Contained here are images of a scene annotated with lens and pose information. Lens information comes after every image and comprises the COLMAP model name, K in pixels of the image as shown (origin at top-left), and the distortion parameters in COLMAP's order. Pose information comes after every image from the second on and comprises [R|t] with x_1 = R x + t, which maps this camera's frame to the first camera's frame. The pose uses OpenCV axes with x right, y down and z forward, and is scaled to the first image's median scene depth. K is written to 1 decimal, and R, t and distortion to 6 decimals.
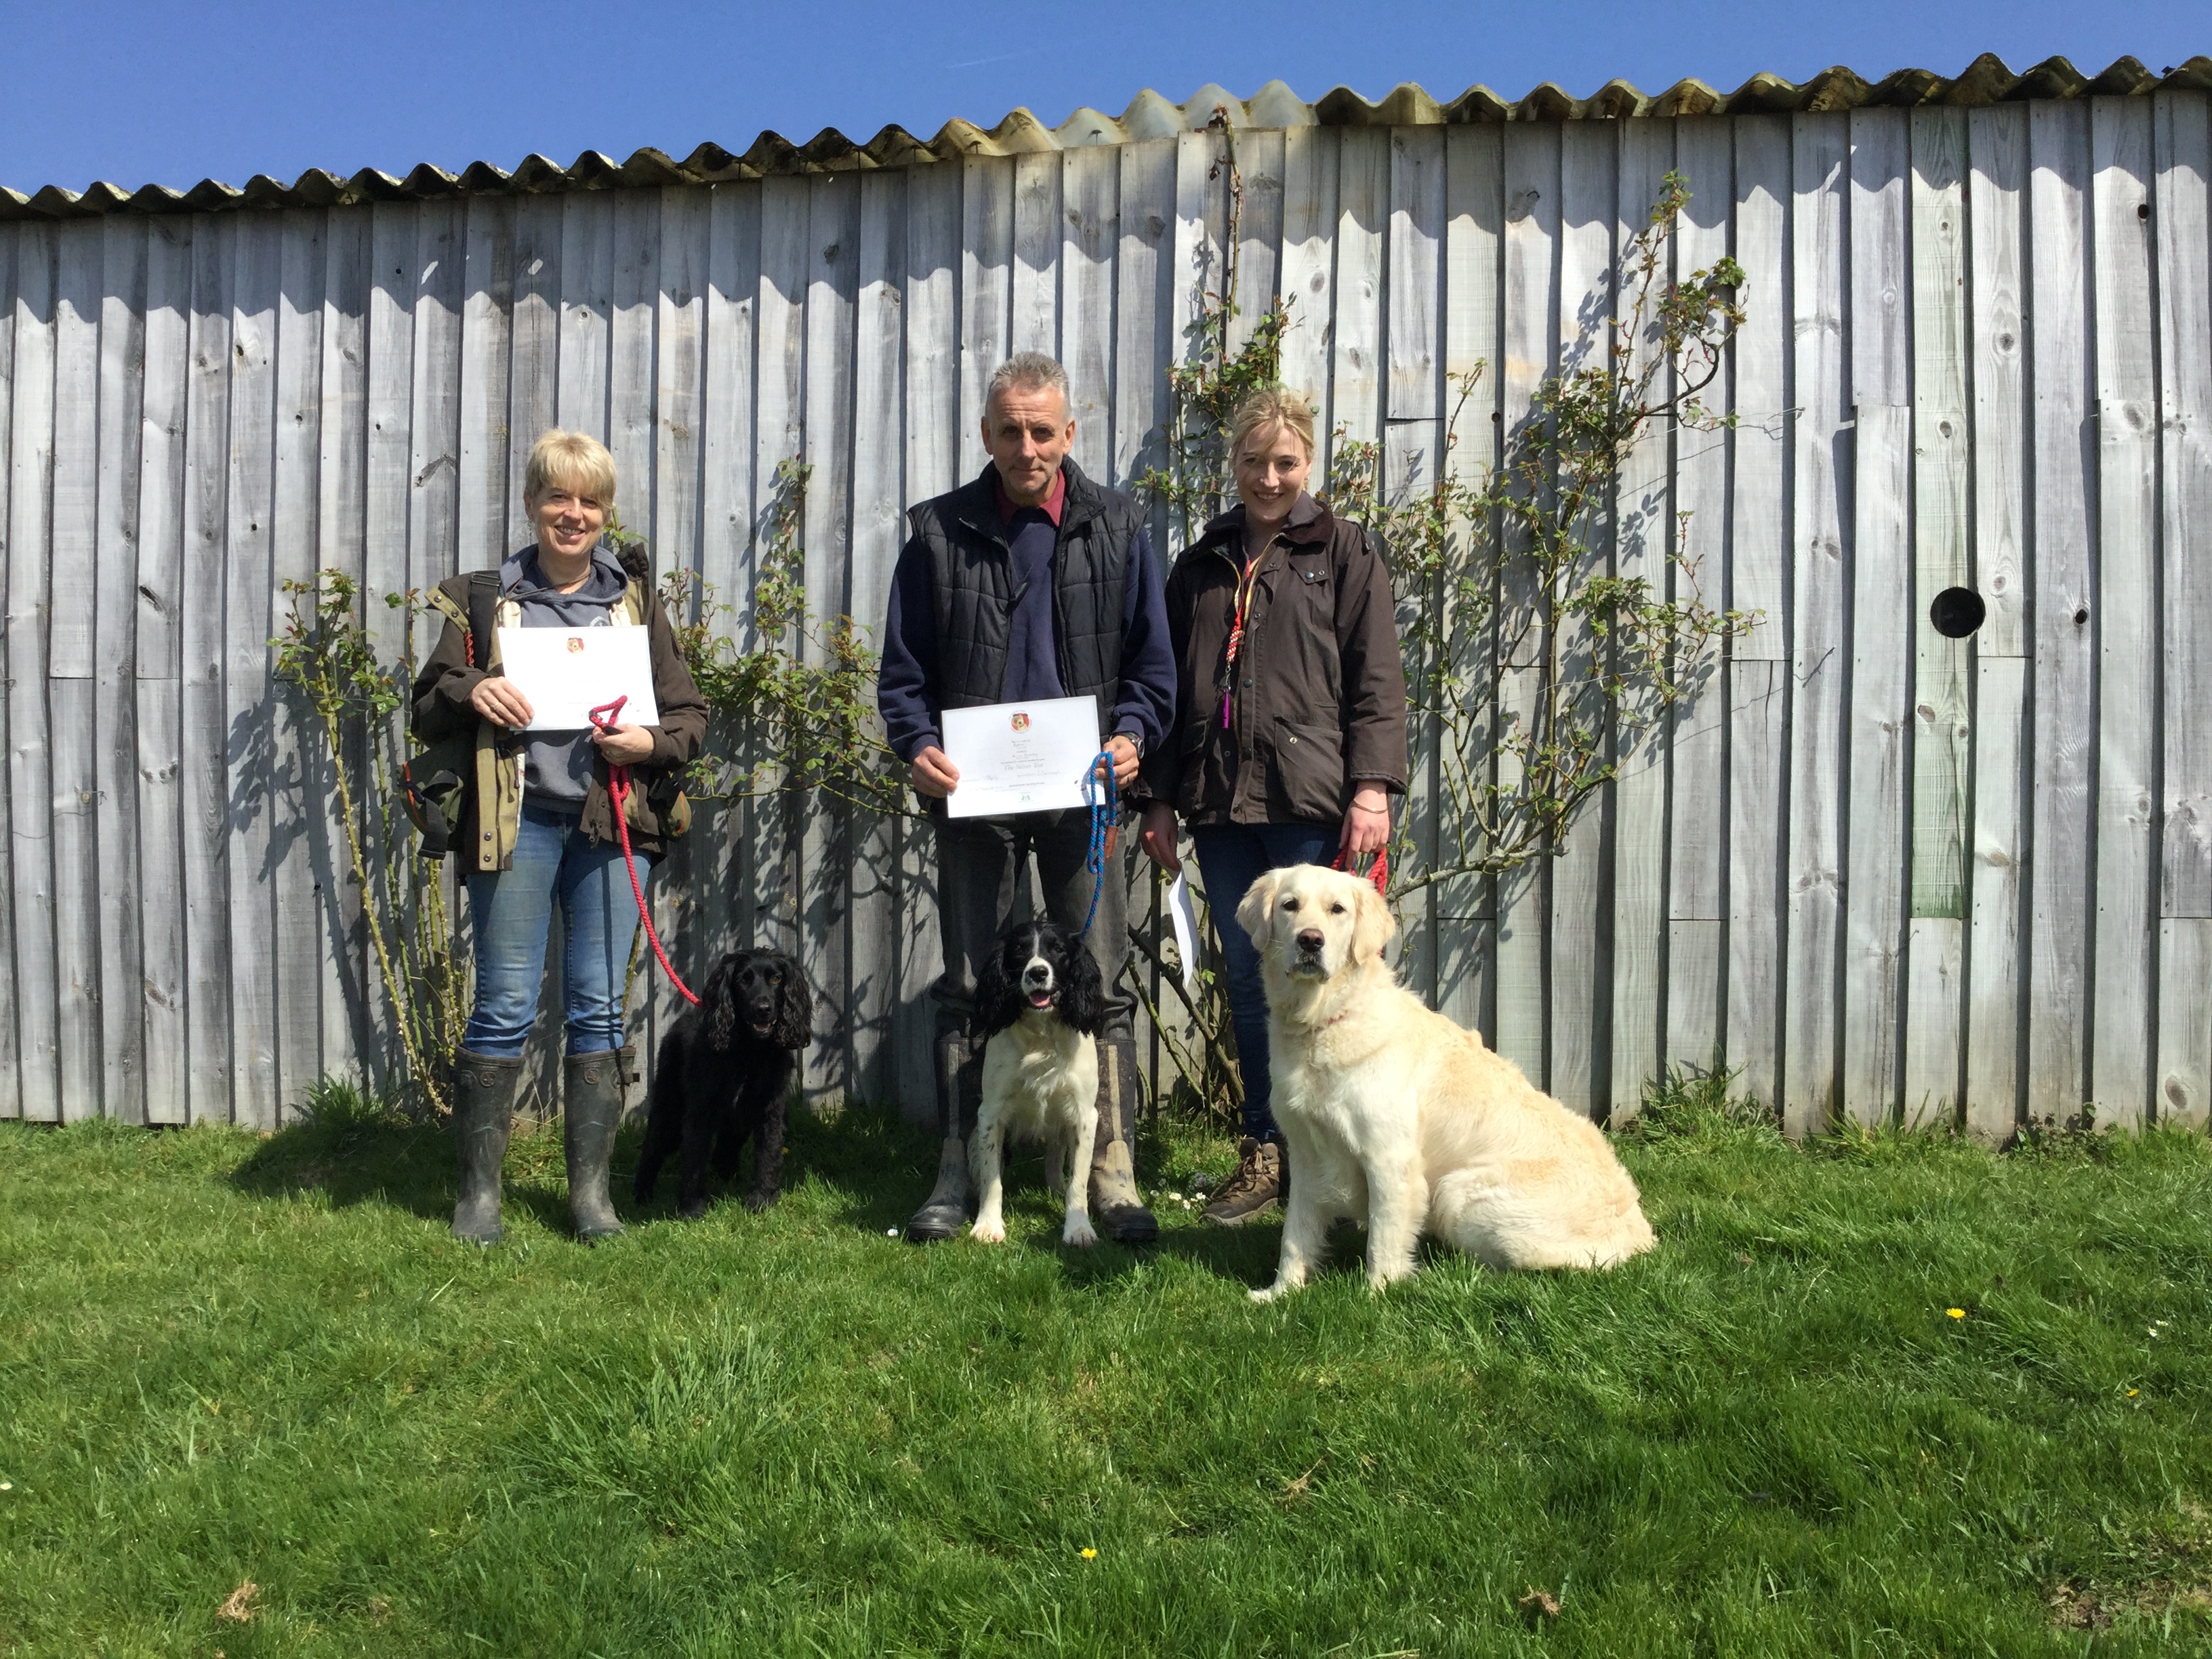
lens RADIAL K [[1987.4, 0, 1100.9], [0, 1987.4, 833.9], [0, 0, 1]] dist [0.042976, -0.081409]
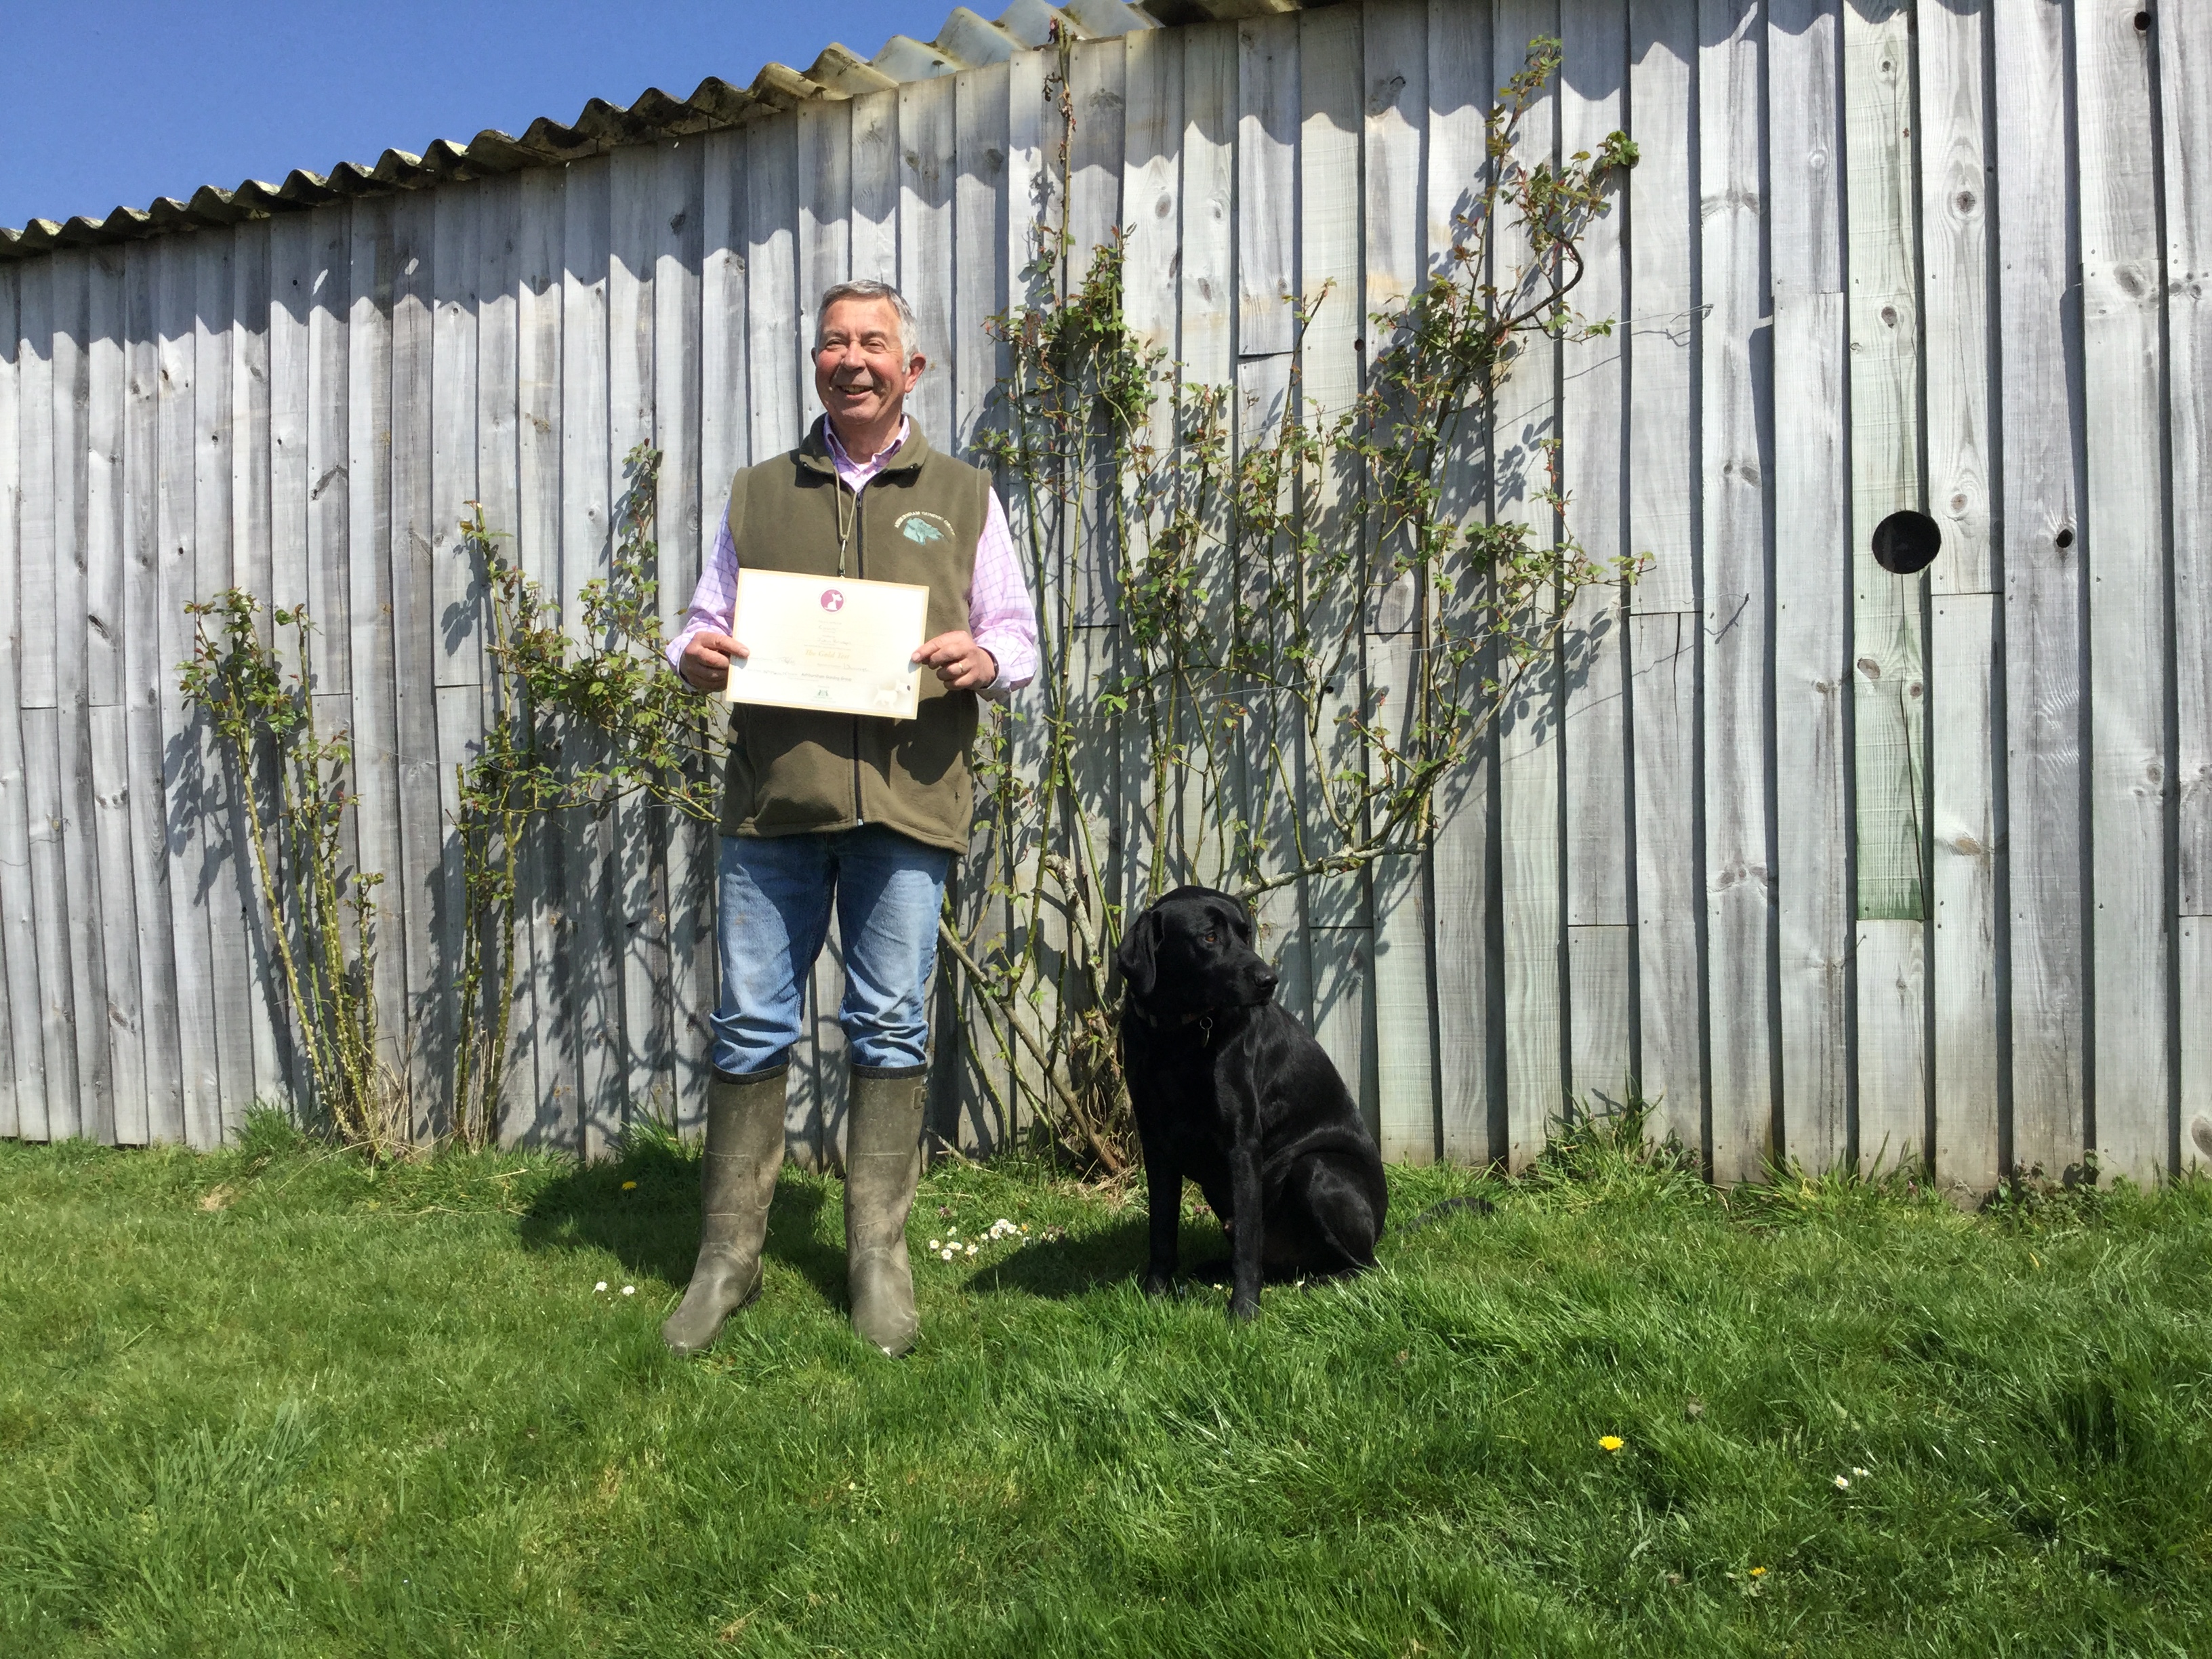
lens RADIAL K [[1987.4, 0, 1129.7], [0, 1987.4, 839.4], [0, 0, 1]] dist [0.042976, -0.081409]
pose [[0.976859, -0.023022, -0.212640, 0.277543], [0.024169, 0.999704, 0.002796, -0.000391], [0.212512, -0.007870, 0.977127, 0.135826]]
